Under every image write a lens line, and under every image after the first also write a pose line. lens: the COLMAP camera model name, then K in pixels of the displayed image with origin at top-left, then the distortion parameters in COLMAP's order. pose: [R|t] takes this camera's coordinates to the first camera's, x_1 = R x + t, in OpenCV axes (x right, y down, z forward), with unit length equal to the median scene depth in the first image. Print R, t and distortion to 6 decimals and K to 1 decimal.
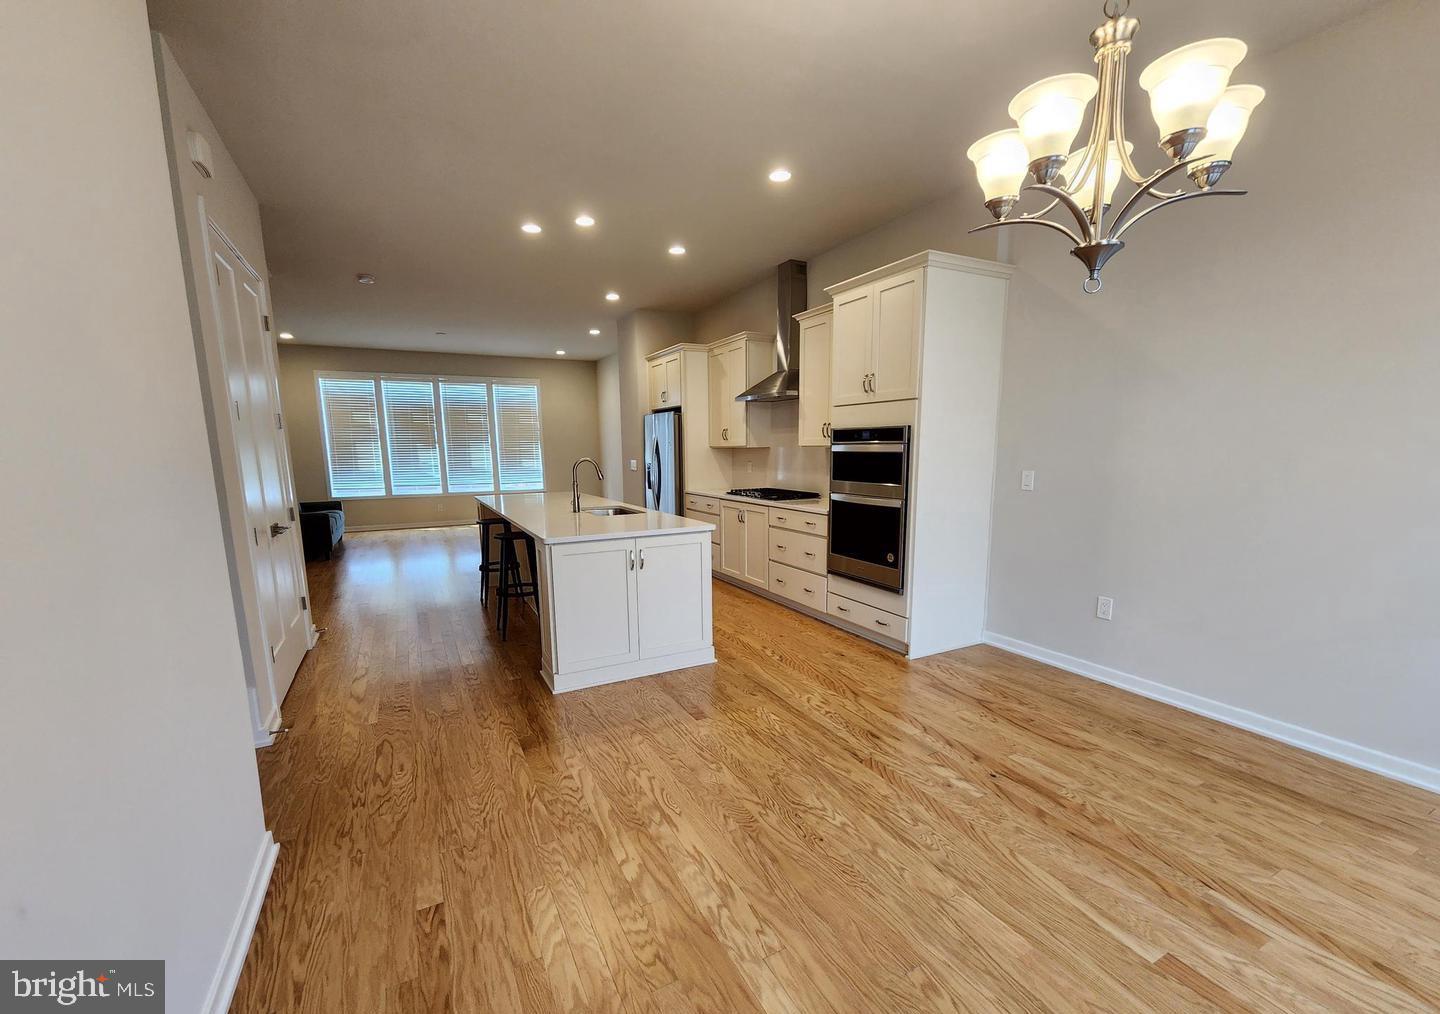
lens RADIAL K [[594.6, 0, 712.3], [0, 594.6, 548.9], [0, 0, 1]] dist [0.006511, -0.003481]
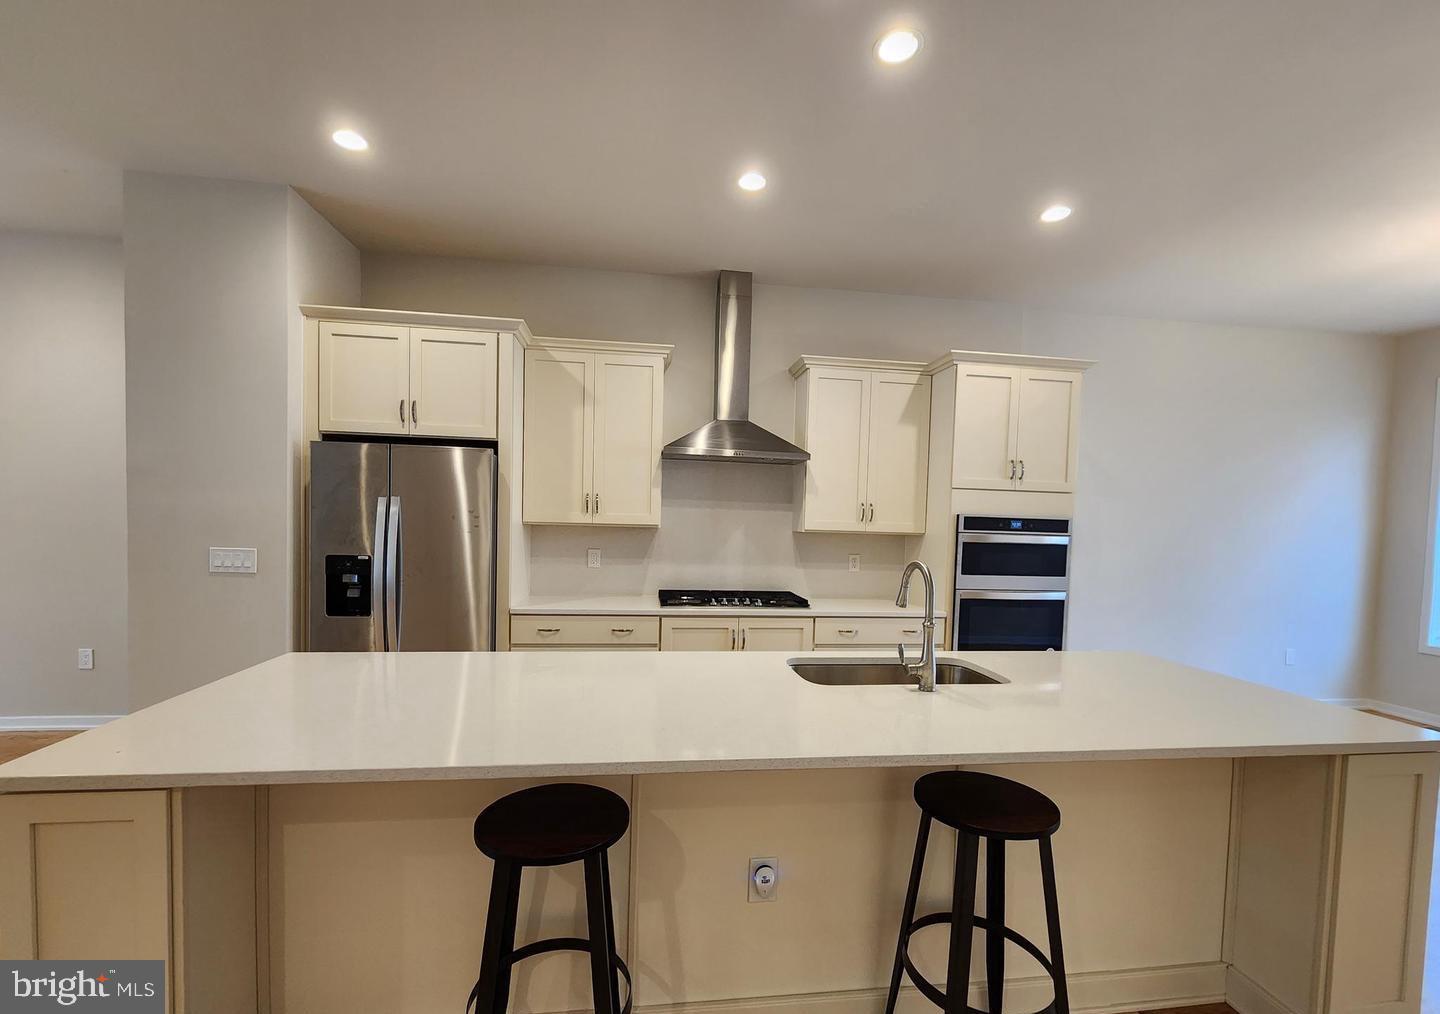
lens RADIAL K [[594.6, 0, 712.3], [0, 594.6, 548.9], [0, 0, 1]] dist [0.006511, -0.003481]
pose [[0.338951, -0.023068, 0.940521, -0.719487], [0.129519, 0.991325, -0.022363, -0.182992], [-0.931846, 0.129395, 0.338998, 1.062066]]
